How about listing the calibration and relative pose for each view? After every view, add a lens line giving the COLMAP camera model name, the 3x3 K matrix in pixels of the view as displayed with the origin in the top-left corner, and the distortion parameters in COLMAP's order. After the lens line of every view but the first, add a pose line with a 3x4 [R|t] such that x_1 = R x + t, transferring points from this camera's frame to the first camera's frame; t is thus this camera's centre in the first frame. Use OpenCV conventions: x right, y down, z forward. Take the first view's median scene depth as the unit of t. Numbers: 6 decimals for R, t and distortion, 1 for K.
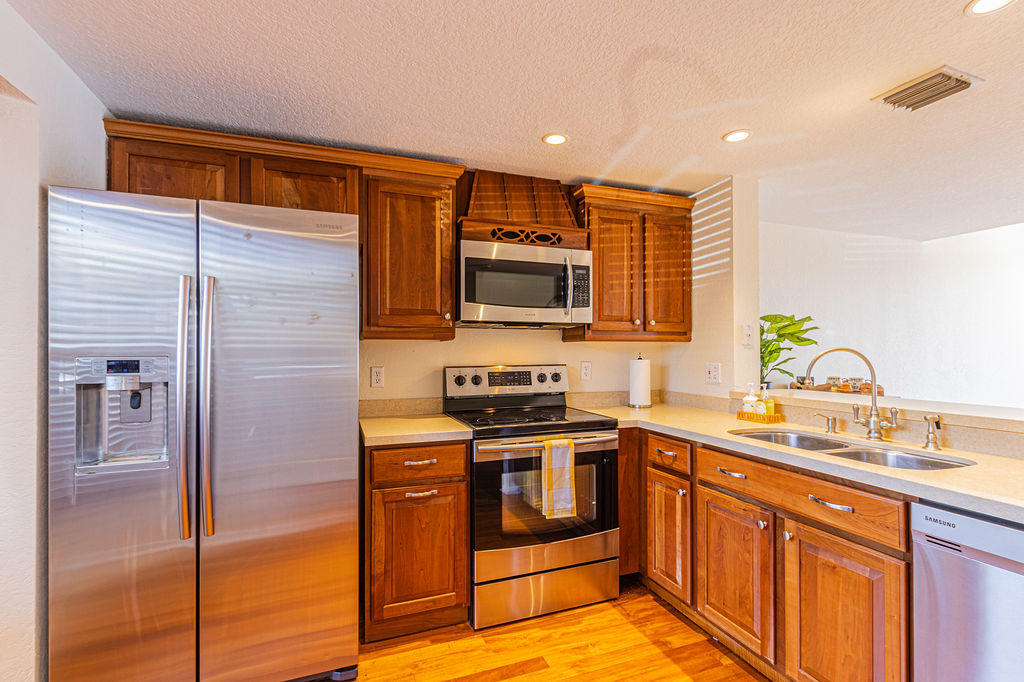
lens RADIAL K [[462.6, 0, 513.4], [0, 462.6, 349.4], [0, 0, 1]] dist [0.002879, 0.000690]
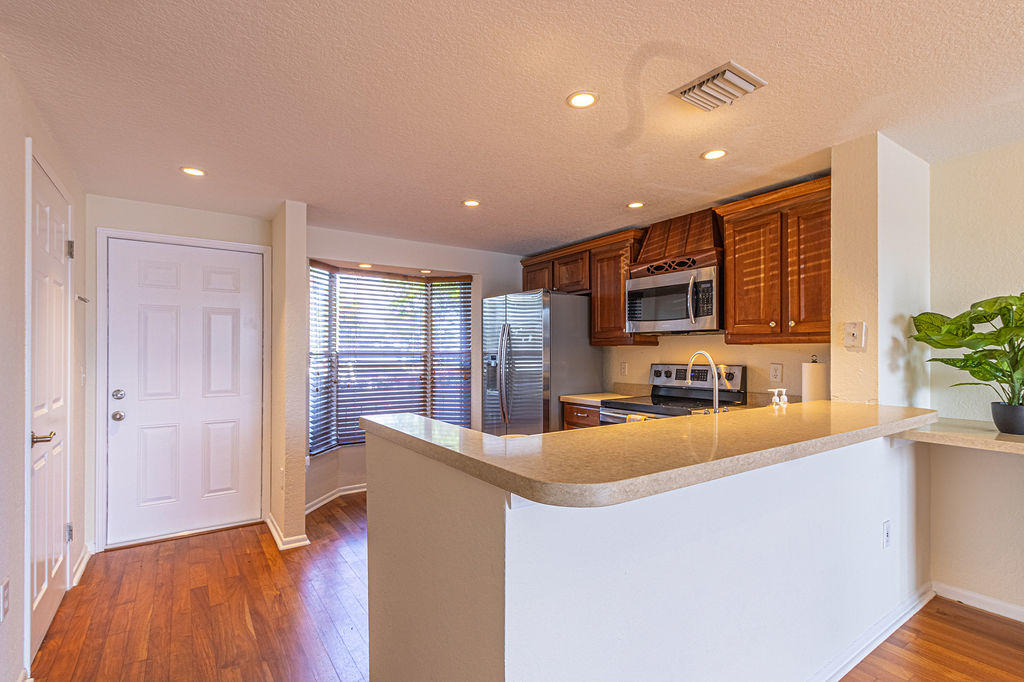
lens RADIAL K [[479.2, 0, 514.2], [0, 479.2, 349.5], [0, 0, 1]] dist [0.001009, -0.000236]
pose [[0.245241, -0.002873, -0.969458, 1.323314], [0.002217, 0.999995, -0.002403, -0.004521], [0.969460, -0.001560, 0.245246, 0.253293]]
